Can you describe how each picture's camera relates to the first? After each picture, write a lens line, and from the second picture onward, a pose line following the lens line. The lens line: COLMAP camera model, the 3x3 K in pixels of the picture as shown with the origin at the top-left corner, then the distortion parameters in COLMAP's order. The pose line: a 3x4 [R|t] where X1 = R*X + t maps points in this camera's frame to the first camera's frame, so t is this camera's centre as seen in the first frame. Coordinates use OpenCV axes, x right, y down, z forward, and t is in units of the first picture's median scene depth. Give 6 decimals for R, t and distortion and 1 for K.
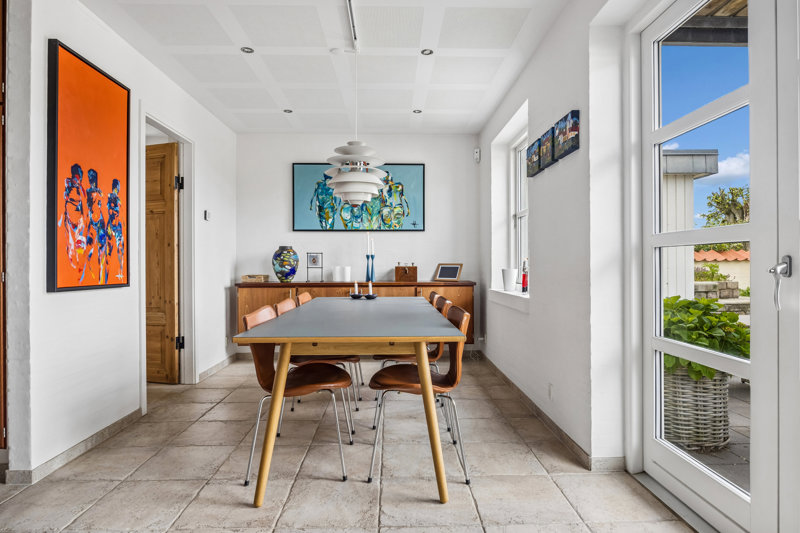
lens RADIAL K [[461.9, 0, 397.7], [0, 461.9, 266.1], [0, 0, 1]] dist [0.005618, 0.002713]
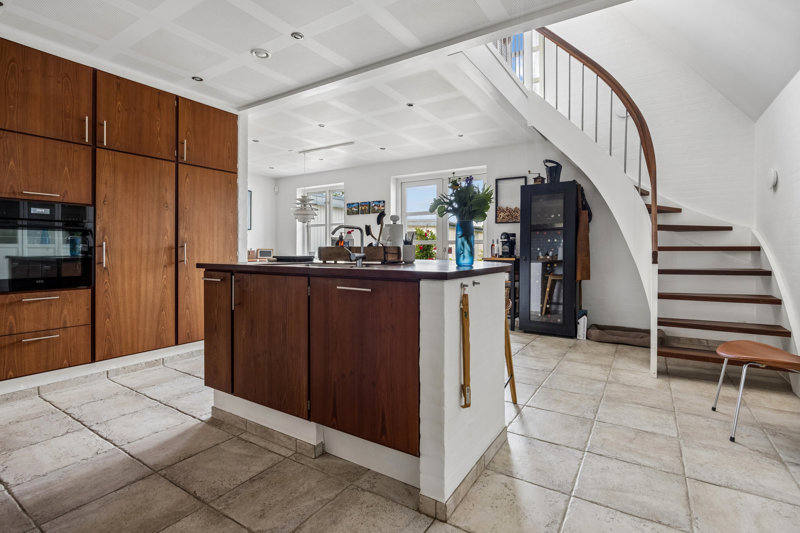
lens RADIAL K [[381.6, 0, 407.9], [0, 381.6, 249.4], [0, 0, 1]] dist [-0.012409, 0.000127]
pose [[0.546841, 0.002899, 0.837231, -1.538359], [0.002134, 0.999986, -0.004856, 0.011974], [-0.837234, 0.004442, 0.546827, -0.510651]]
